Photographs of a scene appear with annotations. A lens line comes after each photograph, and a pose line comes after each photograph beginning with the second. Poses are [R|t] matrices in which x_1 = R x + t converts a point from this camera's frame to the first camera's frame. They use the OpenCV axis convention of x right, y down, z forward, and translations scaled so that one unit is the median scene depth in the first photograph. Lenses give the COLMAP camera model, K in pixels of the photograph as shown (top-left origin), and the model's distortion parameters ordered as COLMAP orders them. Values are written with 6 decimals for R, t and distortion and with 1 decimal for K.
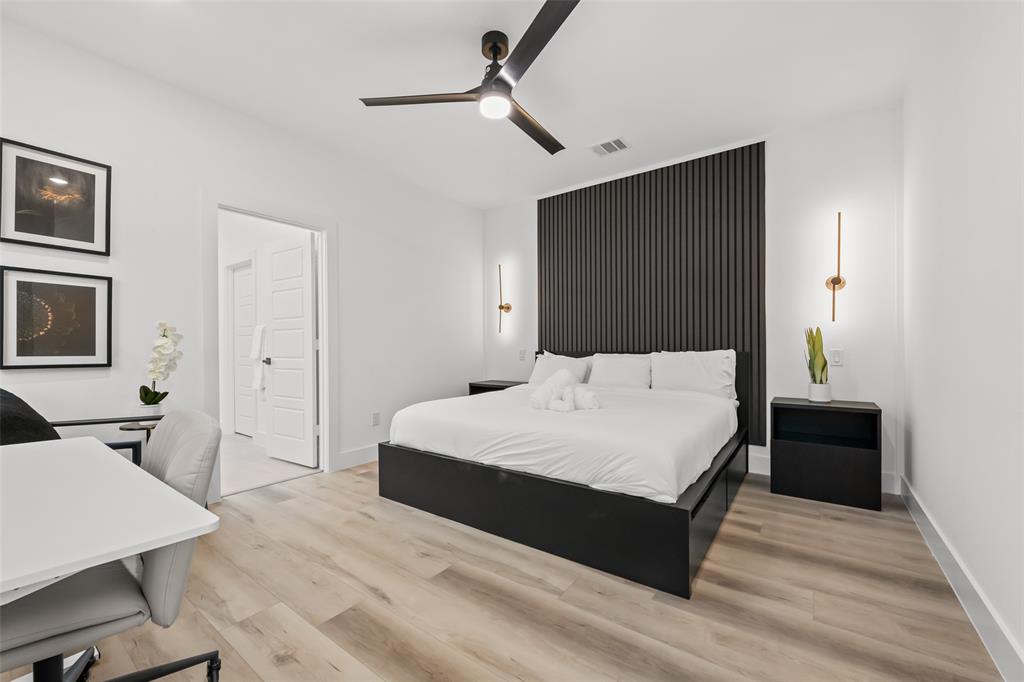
lens RADIAL K [[408.2, 0, 513.6], [0, 408.2, 343.3], [0, 0, 1]] dist [0.001306, 0.000236]
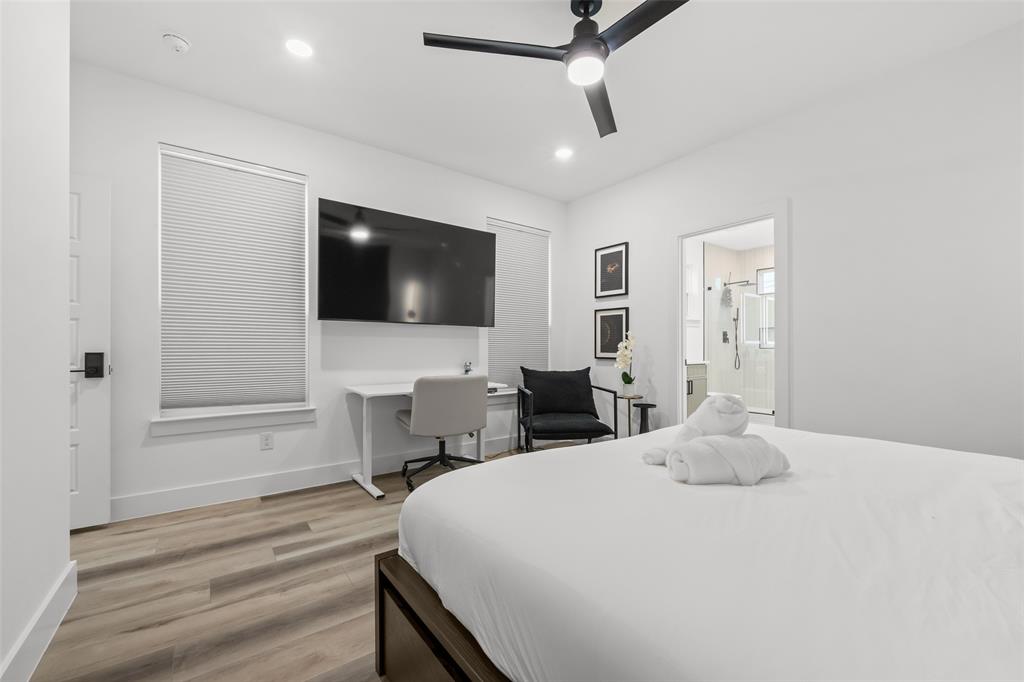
lens RADIAL K [[408.2, 0, 512.3], [0, 408.2, 346.0], [0, 0, 1]] dist [0.001306, 0.000236]
pose [[-0.291274, -0.003240, -0.956634, 0.785540], [0.004066, 0.999981, -0.004624, 0.005742], [0.956631, -0.005237, -0.291255, 1.053083]]
